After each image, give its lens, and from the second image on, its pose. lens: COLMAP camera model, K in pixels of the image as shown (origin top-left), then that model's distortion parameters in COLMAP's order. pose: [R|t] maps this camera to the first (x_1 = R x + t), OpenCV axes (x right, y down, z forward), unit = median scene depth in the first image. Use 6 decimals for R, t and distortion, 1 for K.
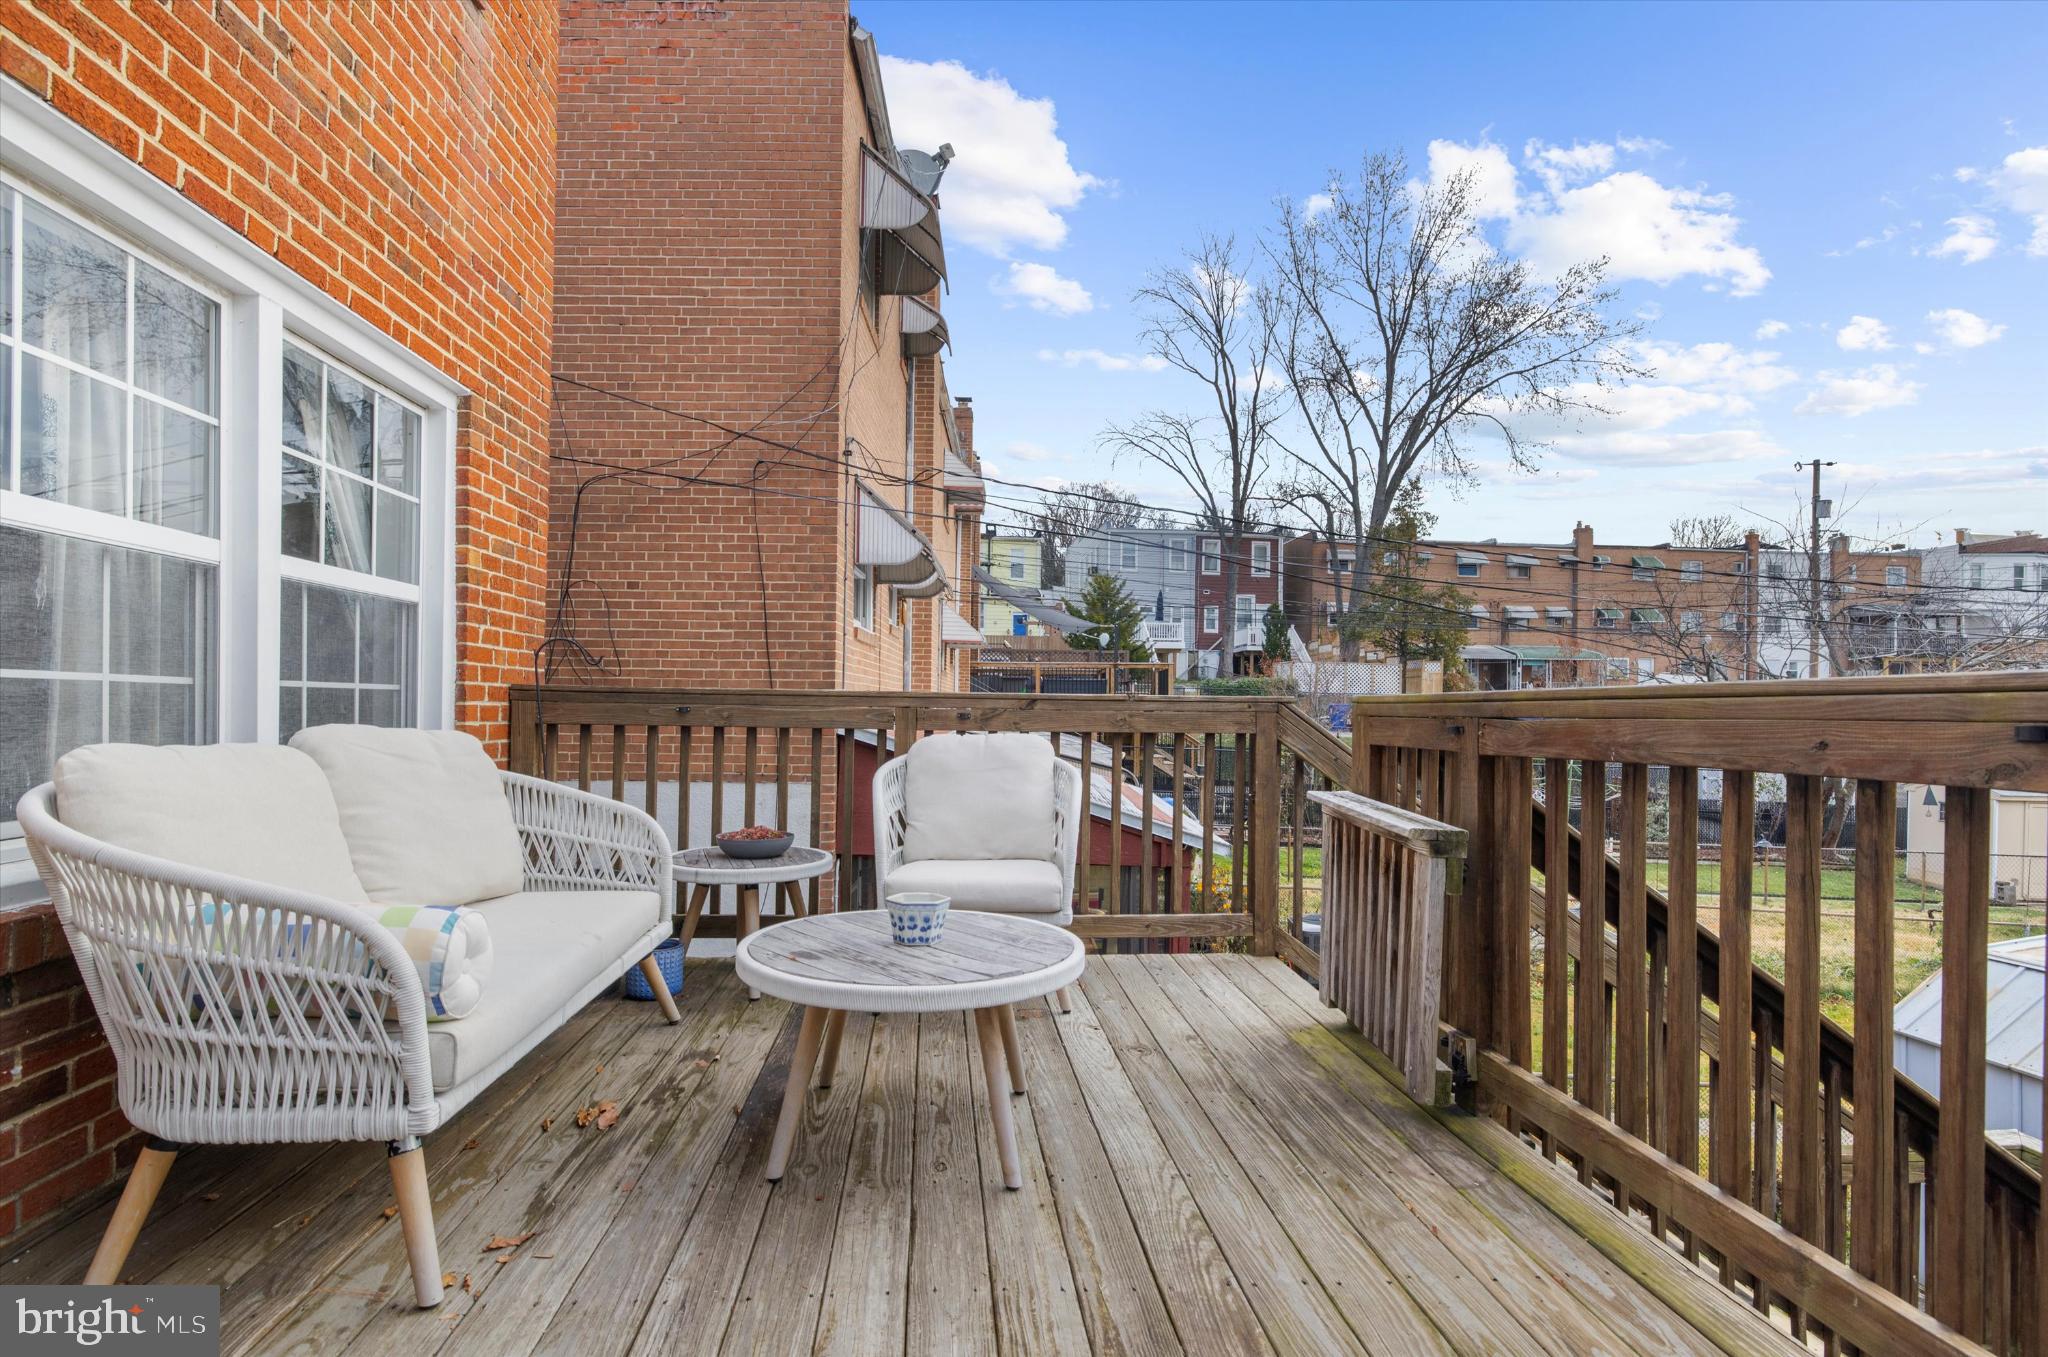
lens RADIAL K [[1017.6, 0, 1024.4], [0, 1017.6, 700.8], [0, 0, 1]] dist [-0.003826, -0.000302]
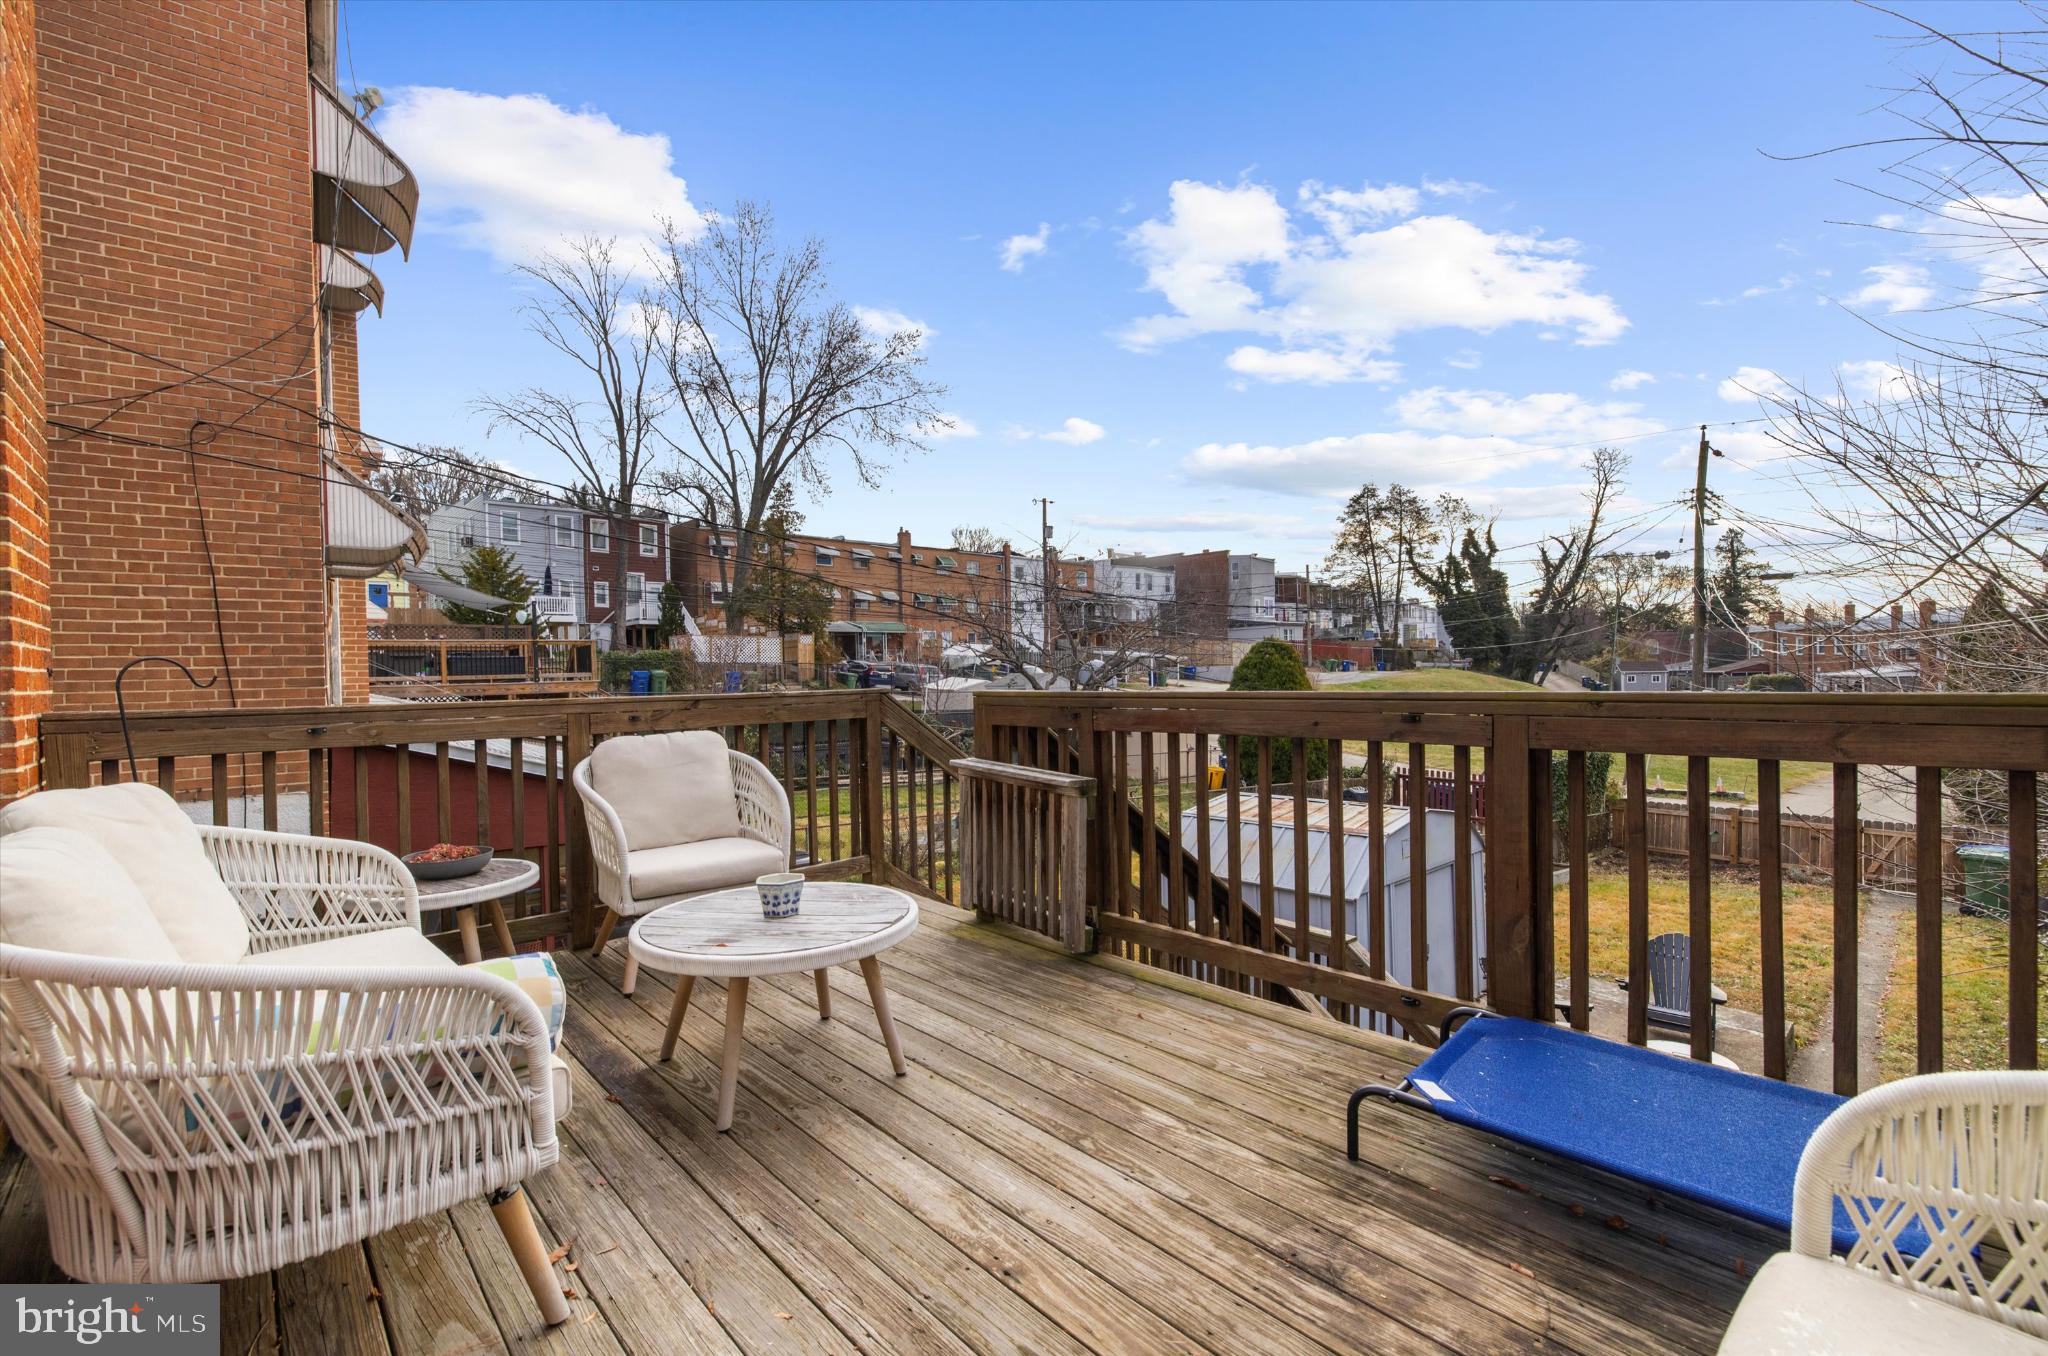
lens RADIAL K [[920.8, 0, 999.2], [0, 920.8, 670.9], [0, 0, 1]] dist [-0.002285, -0.000218]
pose [[0.776893, -0.031202, 0.628859, -0.113984], [0.021656, 0.999505, 0.022837, -0.015290], [-0.629260, -0.004123, 0.777184, -0.007838]]
